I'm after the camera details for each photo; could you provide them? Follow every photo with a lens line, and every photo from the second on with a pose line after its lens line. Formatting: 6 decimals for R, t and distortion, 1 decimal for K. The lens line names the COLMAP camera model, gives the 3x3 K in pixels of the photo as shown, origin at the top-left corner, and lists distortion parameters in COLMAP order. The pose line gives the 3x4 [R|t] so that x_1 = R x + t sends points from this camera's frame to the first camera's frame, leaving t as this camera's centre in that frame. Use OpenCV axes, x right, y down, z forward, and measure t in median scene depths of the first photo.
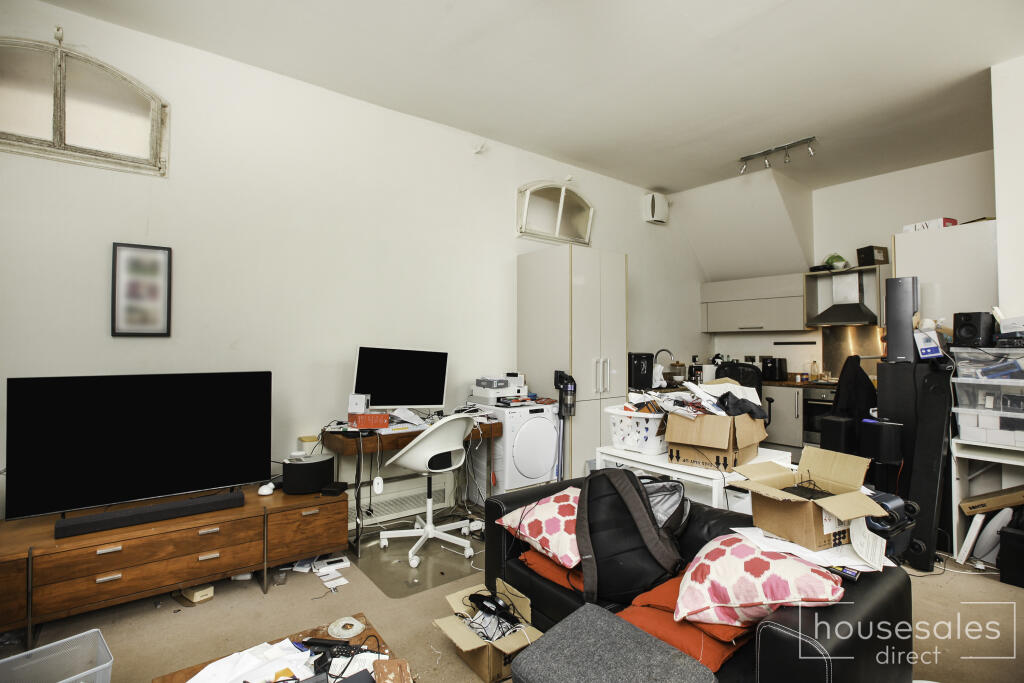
lens RADIAL K [[484.4, 0, 514.9], [0, 484.4, 336.7], [0, 0, 1]] dist [-0.058465, 0.024062]
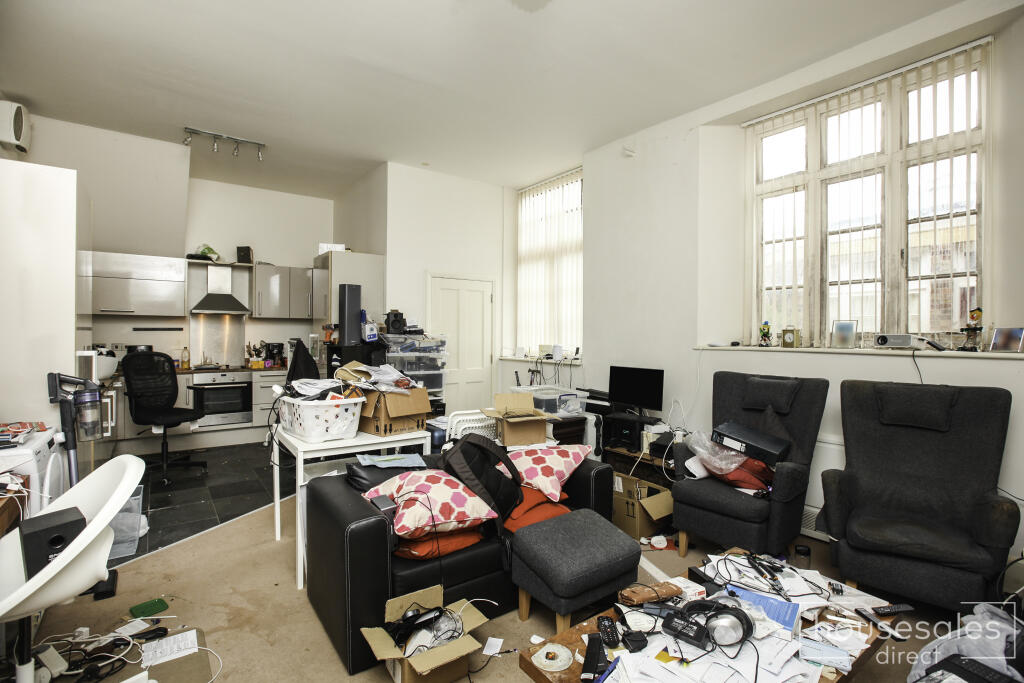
lens RADIAL K [[478.5, 0, 486.0], [0, 478.5, 331.1], [0, 0, 1]] dist [-0.000114, 0.000029]
pose [[0.046034, 0.004182, 0.998931, -0.366880], [-0.025175, 0.999678, -0.003025, 0.004198], [-0.998623, -0.025009, 0.046124, 0.325520]]
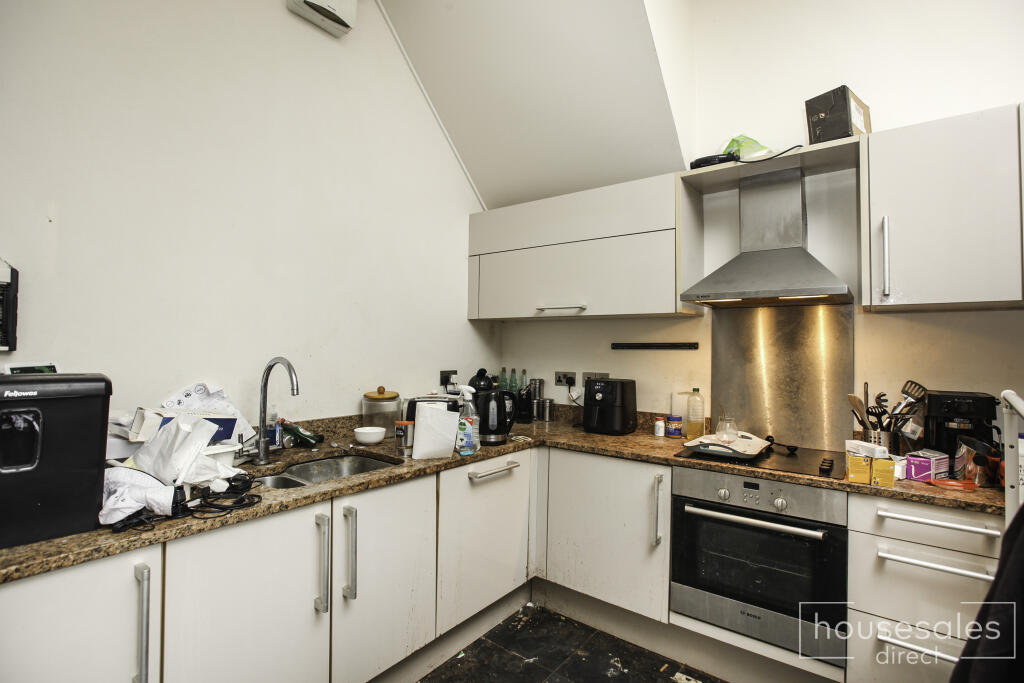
lens RADIAL K [[484.4, 0, 514.9], [0, 484.4, 336.7], [0, 0, 1]] dist [-0.058465, 0.024062]
pose [[0.968621, 0.017377, 0.247936, 0.380915], [-0.016335, 0.999847, -0.006257, 0.011074], [-0.248007, 0.002011, 0.968756, 0.646771]]
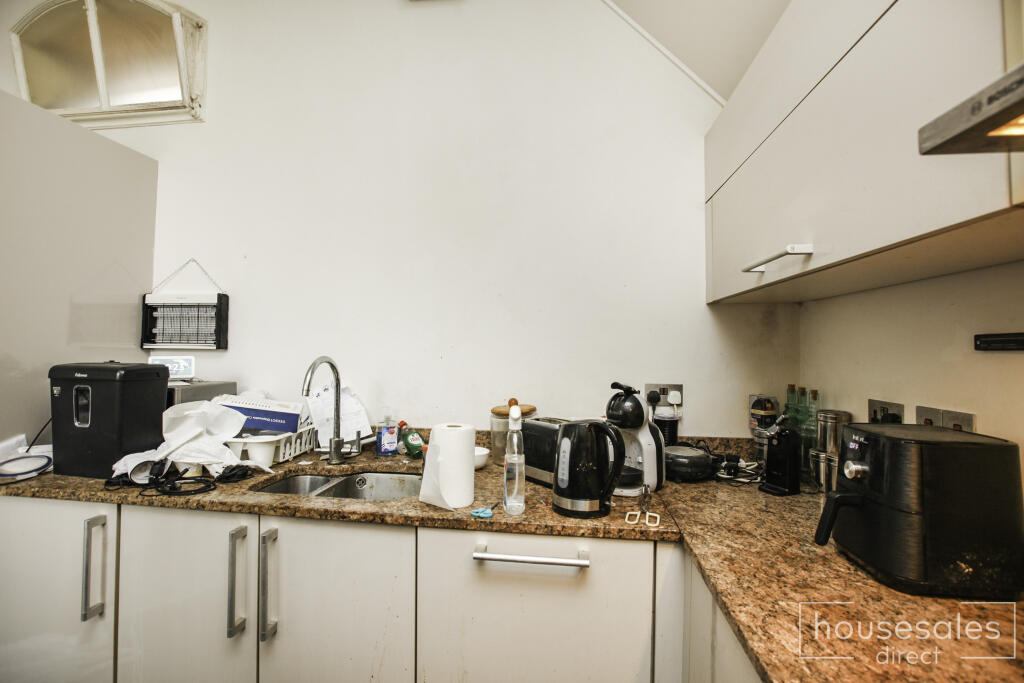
lens RADIAL K [[484.4, 0, 514.9], [0, 484.4, 336.7], [0, 0, 1]] dist [-0.058465, 0.024062]
pose [[0.698155, -0.009171, -0.715888, 0.612991], [0.001099, 0.999931, -0.011738, 0.015931], [0.715946, 0.007408, 0.698117, 0.859719]]
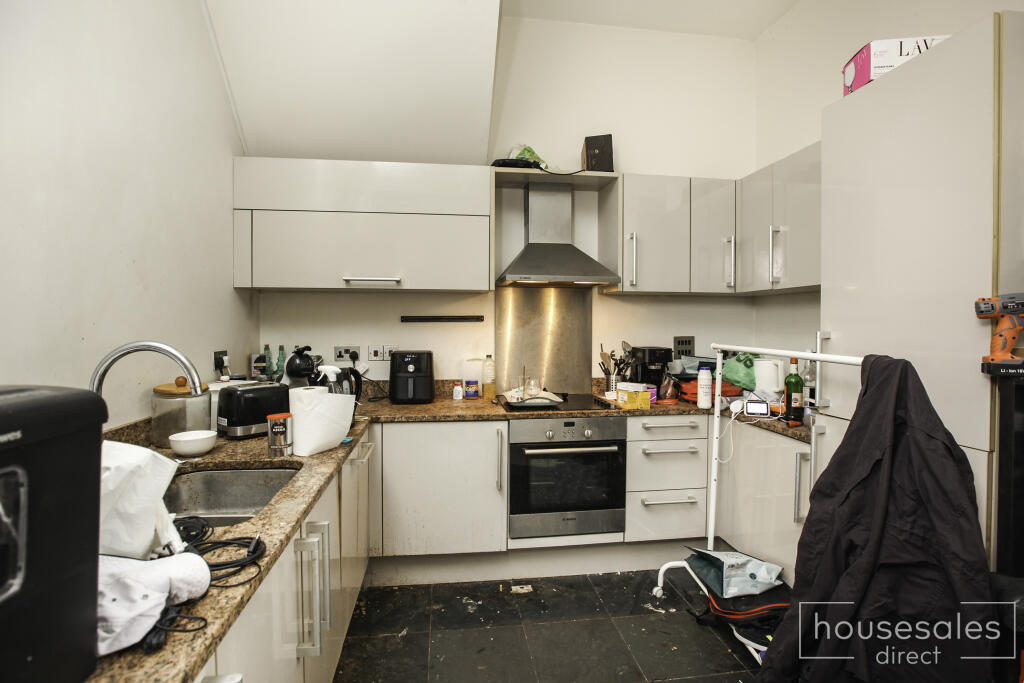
lens RADIAL K [[484.4, 0, 514.9], [0, 484.4, 336.7], [0, 0, 1]] dist [-0.058465, 0.024062]
pose [[0.499680, -0.025402, 0.865838, 0.214671], [-0.019102, 0.999004, 0.040332, 0.011776], [-0.866000, -0.036692, 0.498697, 0.749567]]
